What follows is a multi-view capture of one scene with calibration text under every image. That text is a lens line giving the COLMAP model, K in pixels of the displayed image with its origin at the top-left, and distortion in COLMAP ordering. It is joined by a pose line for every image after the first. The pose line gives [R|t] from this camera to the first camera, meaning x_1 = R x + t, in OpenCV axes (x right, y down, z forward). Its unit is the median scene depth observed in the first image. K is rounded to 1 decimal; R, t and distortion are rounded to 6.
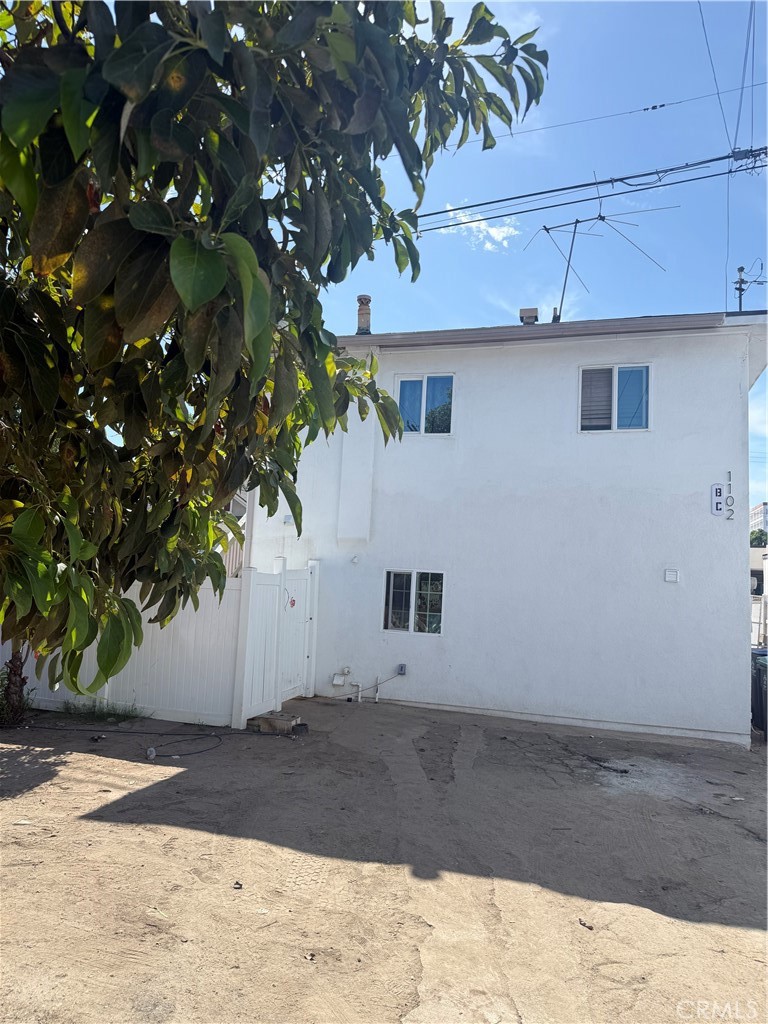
lens RADIAL K [[715.7, 0, 405.0], [0, 715.7, 503.5], [0, 0, 1]] dist [0.033965, -0.038312]
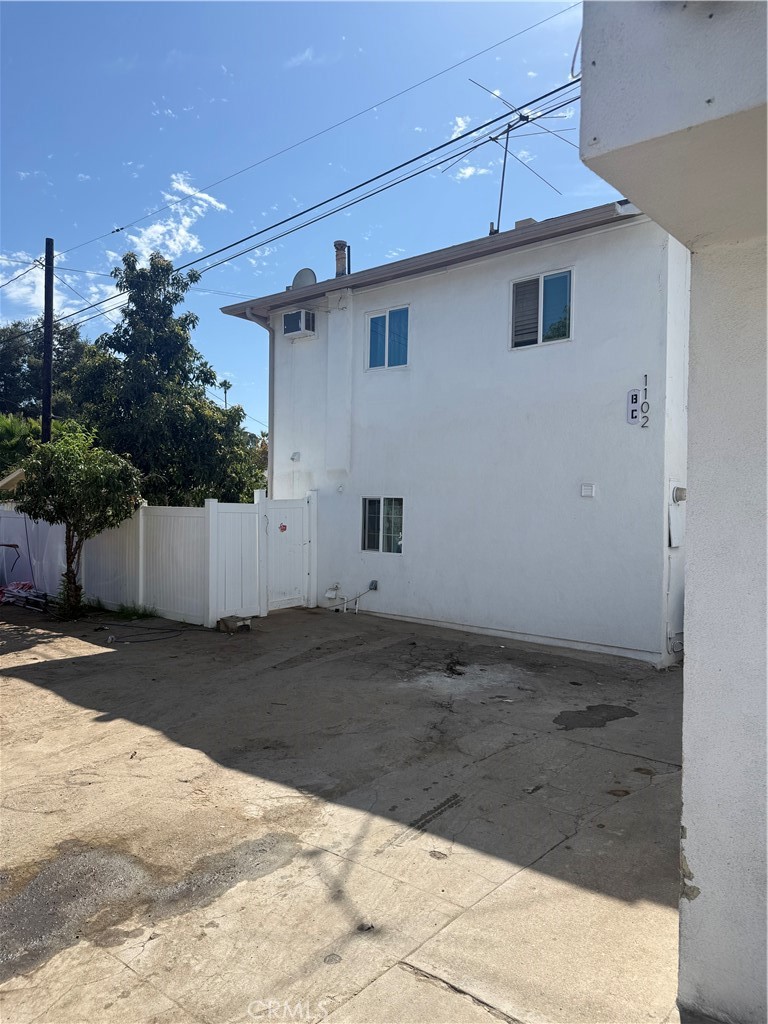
lens RADIAL K [[707.4, 0, 384.0], [0, 707.4, 512.0], [0, 0, 1]] dist [0.034647, -0.059141]
pose [[0.916395, -0.031045, -0.399069, 0.478284], [0.072631, 0.993334, 0.089512, 0.022924], [0.393630, -0.111013, 0.912541, 0.016078]]
